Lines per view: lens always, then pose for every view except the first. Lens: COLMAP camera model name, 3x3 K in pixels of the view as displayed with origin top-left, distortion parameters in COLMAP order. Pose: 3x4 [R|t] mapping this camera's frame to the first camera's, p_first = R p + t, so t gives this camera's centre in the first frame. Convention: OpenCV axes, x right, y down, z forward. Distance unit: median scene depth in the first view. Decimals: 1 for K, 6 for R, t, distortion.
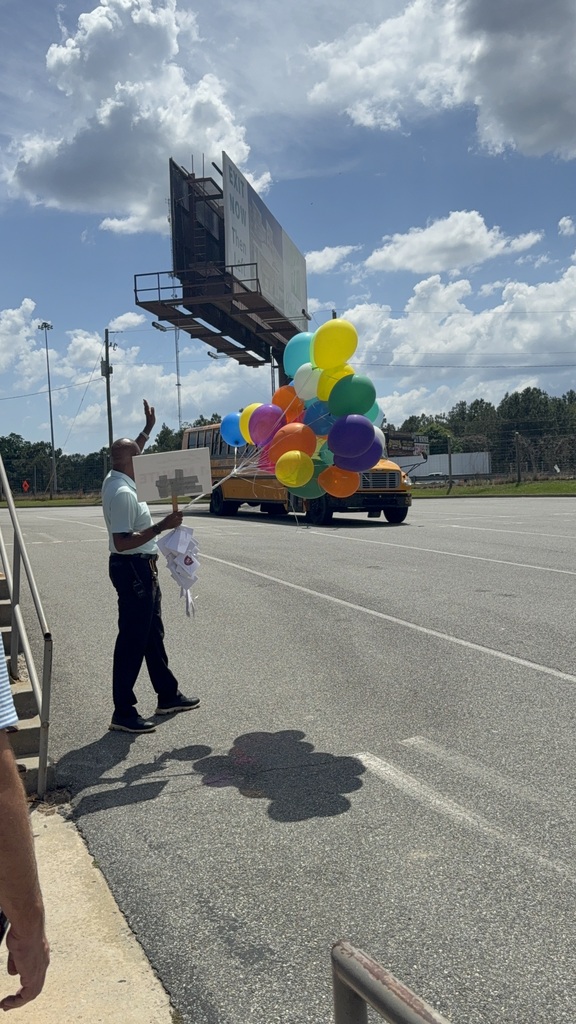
lens RADIAL K [[900.2, 0, 288.0], [0, 900.2, 512.0], [0, 0, 1]] dist [-0.004959, 0.404176]
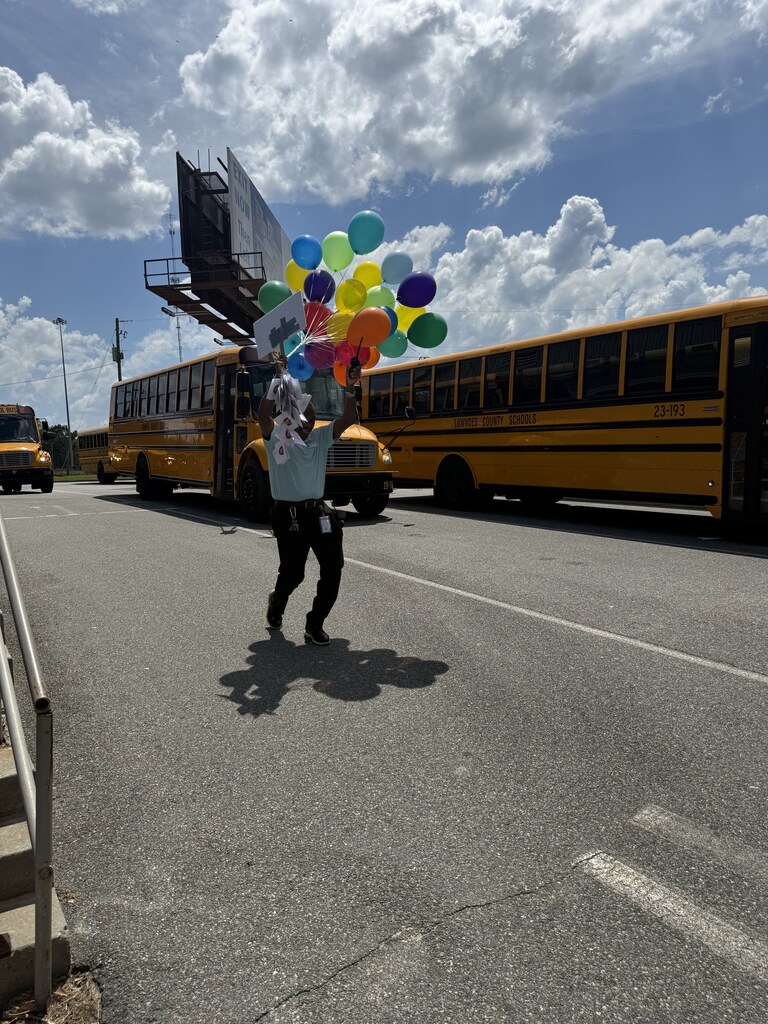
lens RADIAL K [[724.8, 0, 384.0], [0, 724.8, 512.0], [0, 0, 1]] dist [0.004424, -0.009102]
pose [[0.988453, -0.018467, 0.150395, -0.025032], [0.012756, 0.999164, 0.038850, 0.002614], [-0.150987, -0.036483, 0.987862, 0.105933]]
